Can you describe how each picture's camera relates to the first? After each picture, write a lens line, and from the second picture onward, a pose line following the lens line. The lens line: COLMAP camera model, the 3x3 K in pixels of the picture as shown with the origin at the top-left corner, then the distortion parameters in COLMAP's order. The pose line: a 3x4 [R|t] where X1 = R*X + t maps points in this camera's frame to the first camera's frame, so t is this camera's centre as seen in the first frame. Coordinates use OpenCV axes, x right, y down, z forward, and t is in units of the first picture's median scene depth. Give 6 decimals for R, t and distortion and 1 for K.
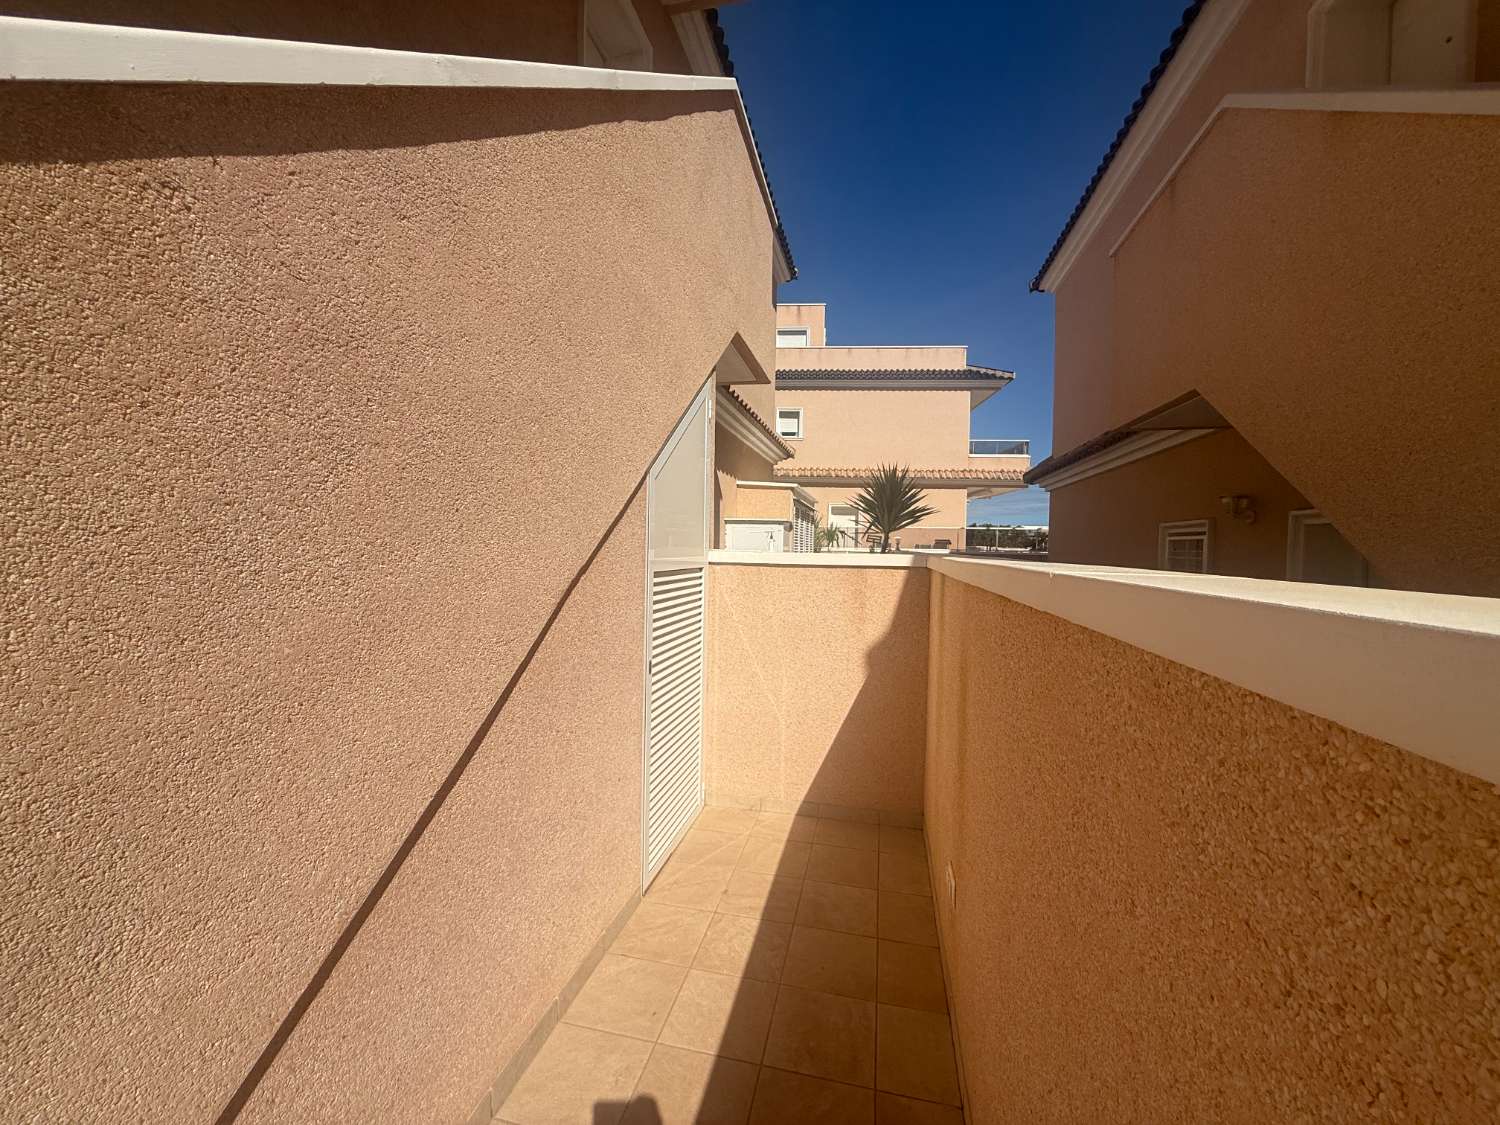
lens RADIAL K [[602.0, 0, 747.9], [0, 602.0, 559.4], [0, 0, 1]] dist [-0.003190, 0.000743]
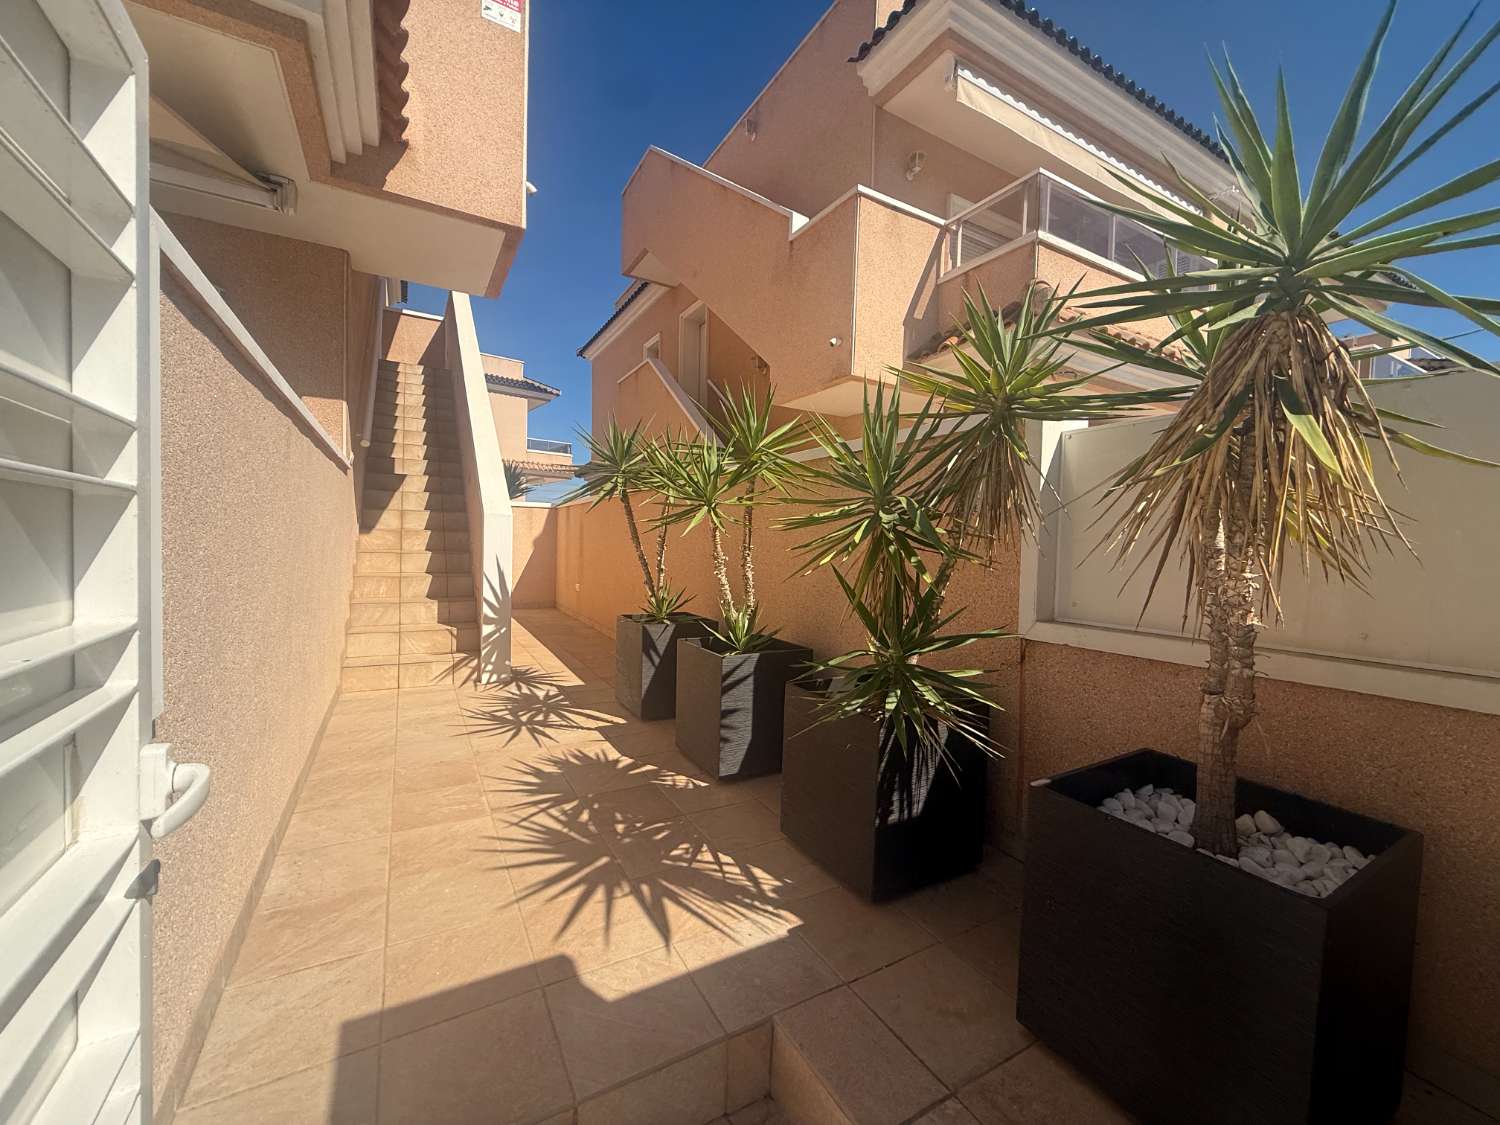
lens RADIAL K [[602.0, 0, 749.0], [0, 602.0, 562.5], [0, 0, 1]] dist [-0.003190, 0.000743]
pose [[0.739832, -0.016452, 0.672590, -0.140704], [-0.001358, 0.999662, 0.025945, 0.029443], [-0.672790, -0.020108, 0.739560, -0.252716]]
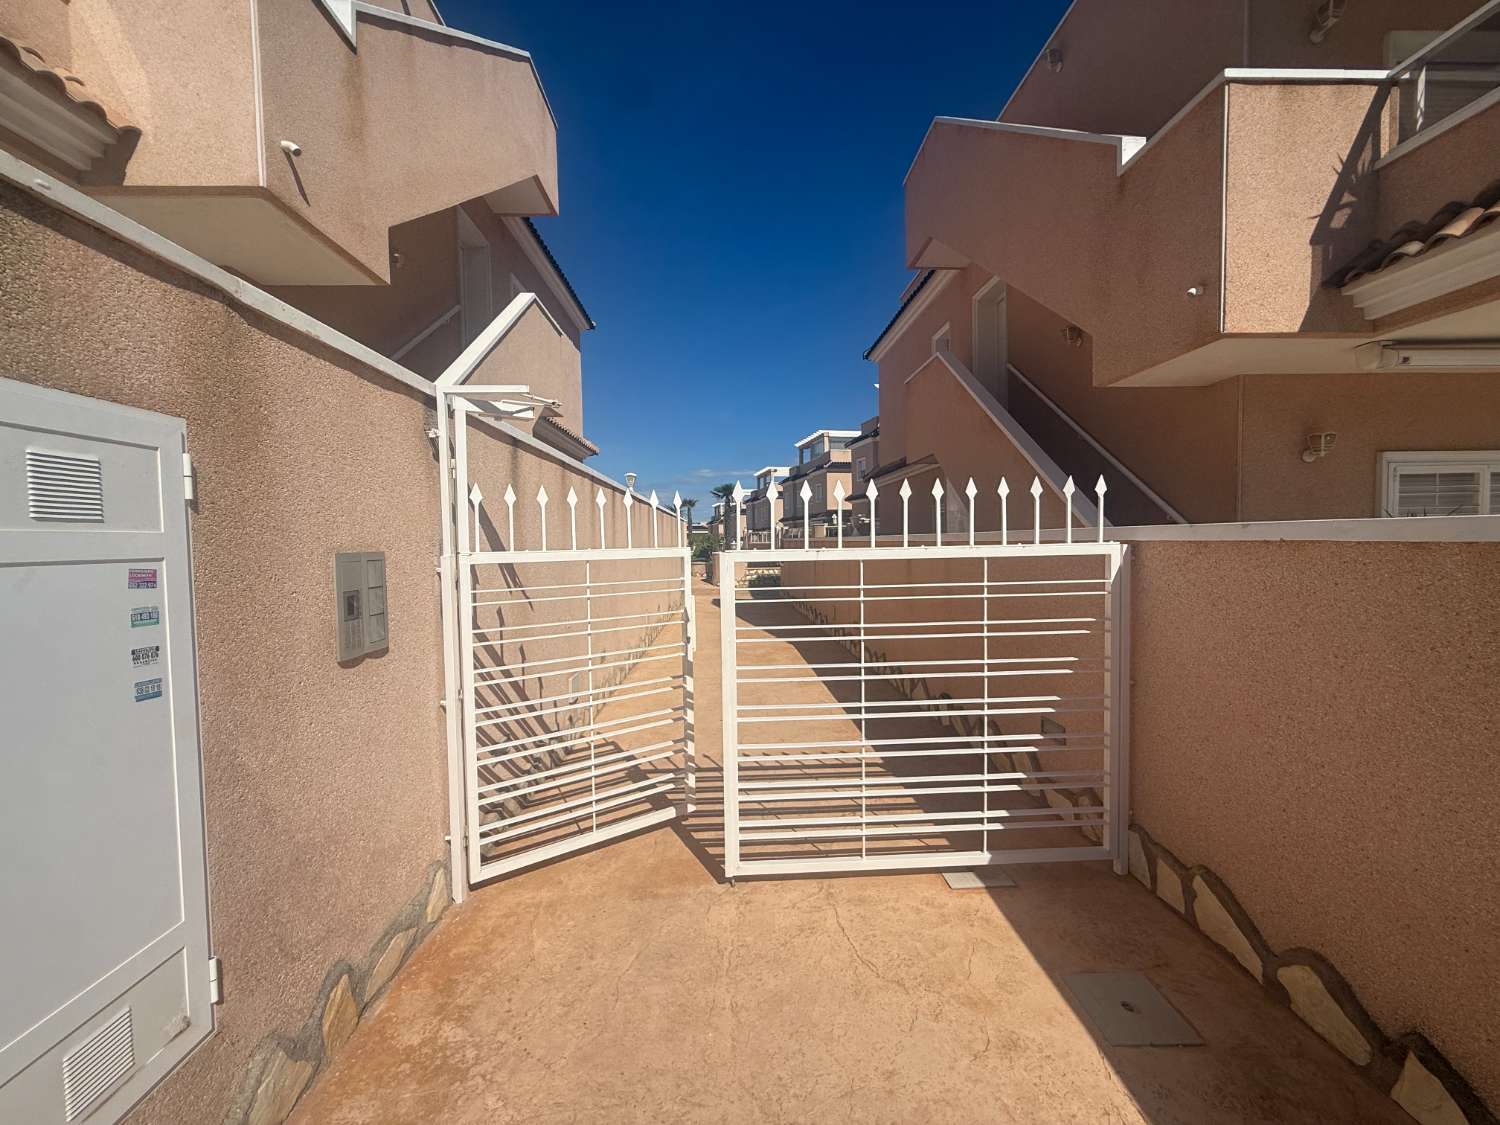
lens RADIAL K [[602.0, 0, 745.4], [0, 602.0, 559.1], [0, 0, 1]] dist [-0.003190, 0.000743]
pose [[0.967404, -0.038536, 0.250289, -0.128356], [0.035517, 0.999232, 0.016572, 0.018977], [-0.250735, -0.007142, 0.968029, -0.235689]]
